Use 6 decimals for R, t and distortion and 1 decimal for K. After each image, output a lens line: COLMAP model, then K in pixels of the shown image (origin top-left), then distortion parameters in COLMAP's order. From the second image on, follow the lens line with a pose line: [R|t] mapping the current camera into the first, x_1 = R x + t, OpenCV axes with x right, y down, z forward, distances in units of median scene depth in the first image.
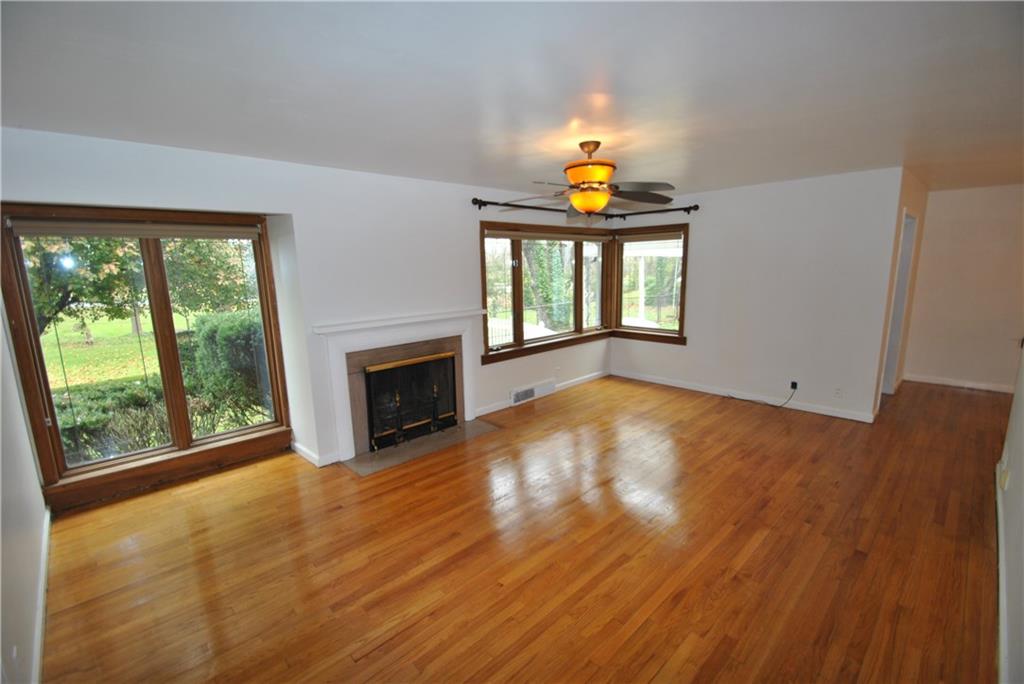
lens RADIAL K [[456.2, 0, 508.2], [0, 456.2, 347.7], [0, 0, 1]] dist [-0.010512, -0.000133]
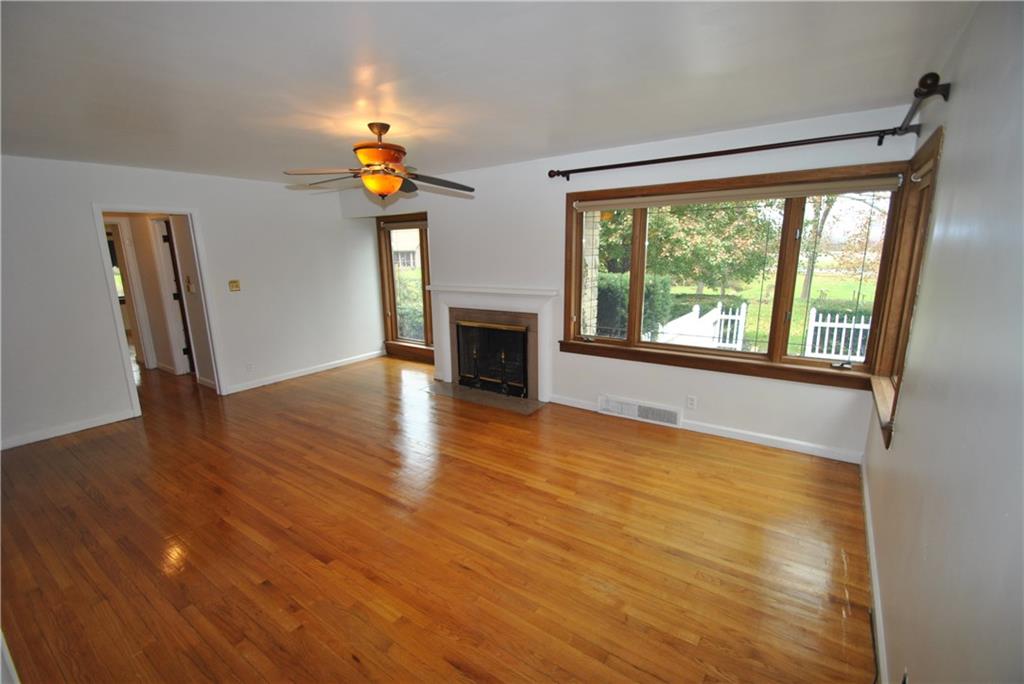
lens RADIAL K [[456.2, 0, 508.2], [0, 456.2, 347.7], [0, 0, 1]] dist [-0.010512, -0.000133]
pose [[0.186814, 0.223407, -0.956655, 0.883928], [-0.158346, 0.967914, 0.195115, -0.144419], [0.969550, 0.115032, 0.216196, 0.752907]]
